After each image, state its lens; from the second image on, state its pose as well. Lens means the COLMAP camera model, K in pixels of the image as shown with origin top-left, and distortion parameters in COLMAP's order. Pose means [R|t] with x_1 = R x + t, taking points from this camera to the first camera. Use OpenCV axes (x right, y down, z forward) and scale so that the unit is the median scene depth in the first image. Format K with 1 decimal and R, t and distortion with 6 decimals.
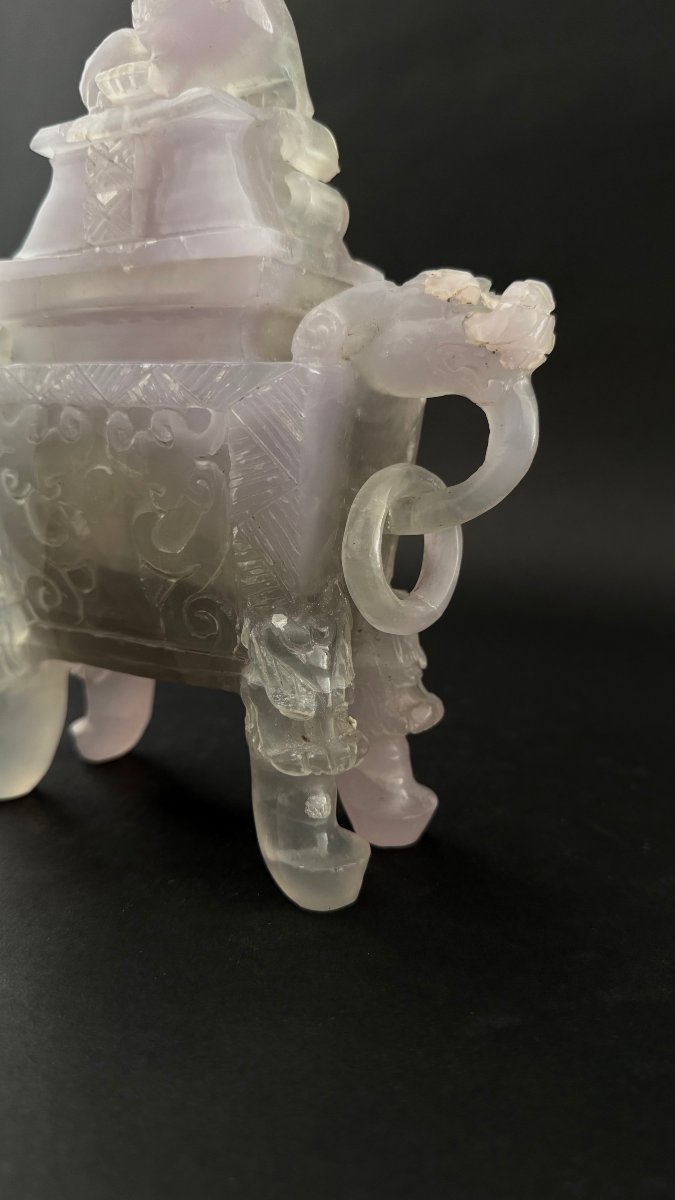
lens RADIAL K [[905.4, 0, 340.9], [0, 905.4, 592.9], [0, 0, 1]] dist [0.154642, -0.513767]
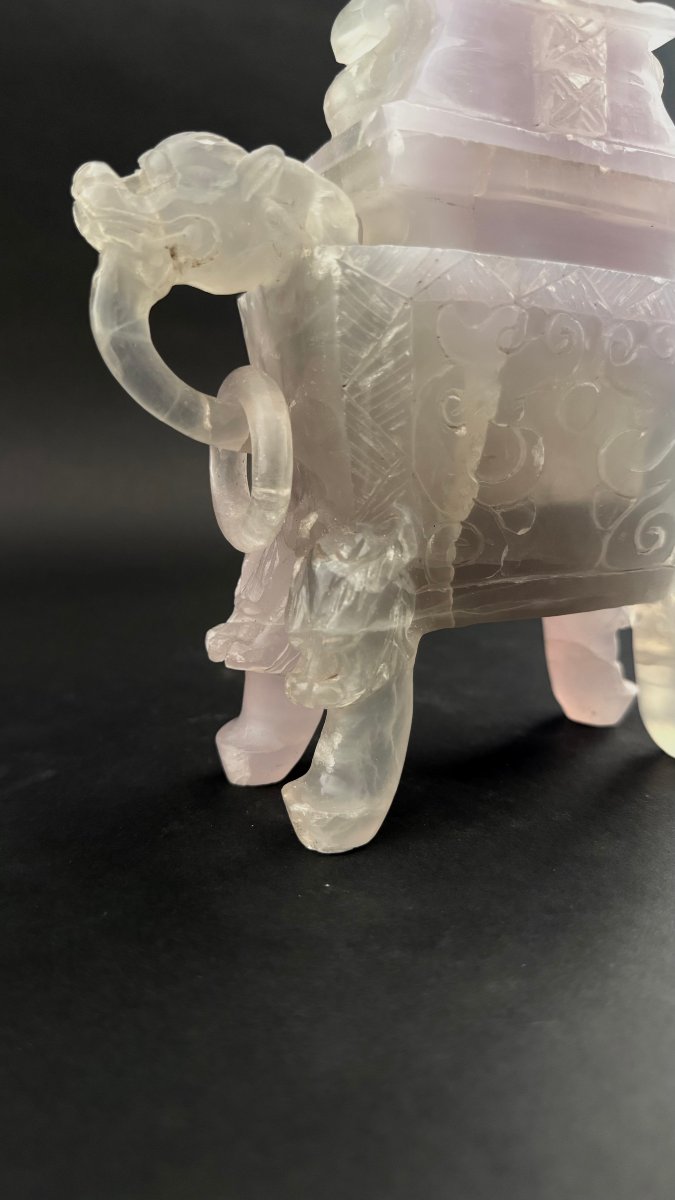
lens RADIAL K [[886.6, 0, 340.4], [0, 886.6, 594.2], [0, 0, 1]] dist [0.161256, -0.472178]
pose [[0.510326, -0.174071, 0.842180, -1.266912], [0.141816, 0.982927, 0.117227, -0.078381], [-0.848207, 0.059610, 0.526299, 0.810972]]
